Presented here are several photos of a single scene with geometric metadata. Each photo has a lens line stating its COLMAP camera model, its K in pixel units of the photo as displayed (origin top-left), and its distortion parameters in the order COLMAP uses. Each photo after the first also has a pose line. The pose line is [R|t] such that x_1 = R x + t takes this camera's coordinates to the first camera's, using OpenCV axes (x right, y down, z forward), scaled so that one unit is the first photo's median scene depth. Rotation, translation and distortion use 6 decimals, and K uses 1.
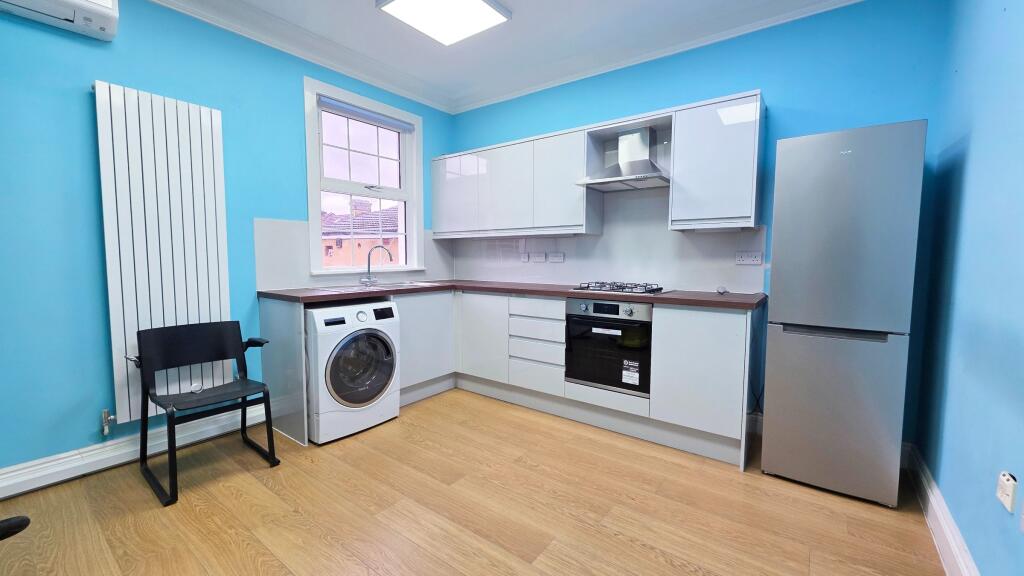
lens RADIAL K [[409.9, 0, 515.8], [0, 409.9, 286.4], [0, 0, 1]] dist [0.000106, -0.000253]
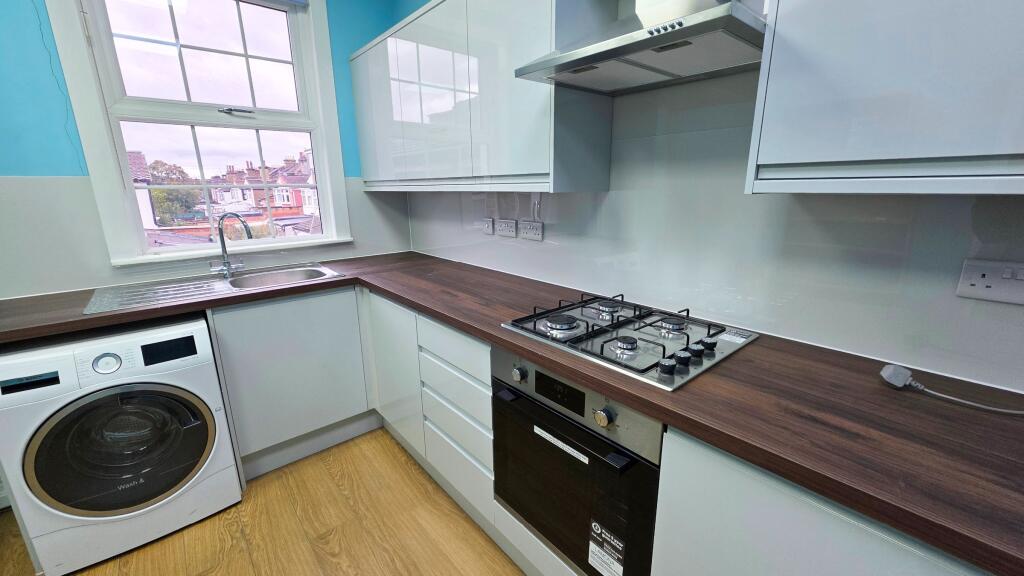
lens RADIAL K [[409.9, 0, 511.7], [0, 409.9, 290.3], [0, 0, 1]] dist [0.000106, -0.000253]
pose [[0.977348, 0.039284, -0.207960, 0.225810], [-0.001659, 0.984014, 0.178085, -0.105542], [0.211631, -0.173706, 0.961789, 0.542011]]
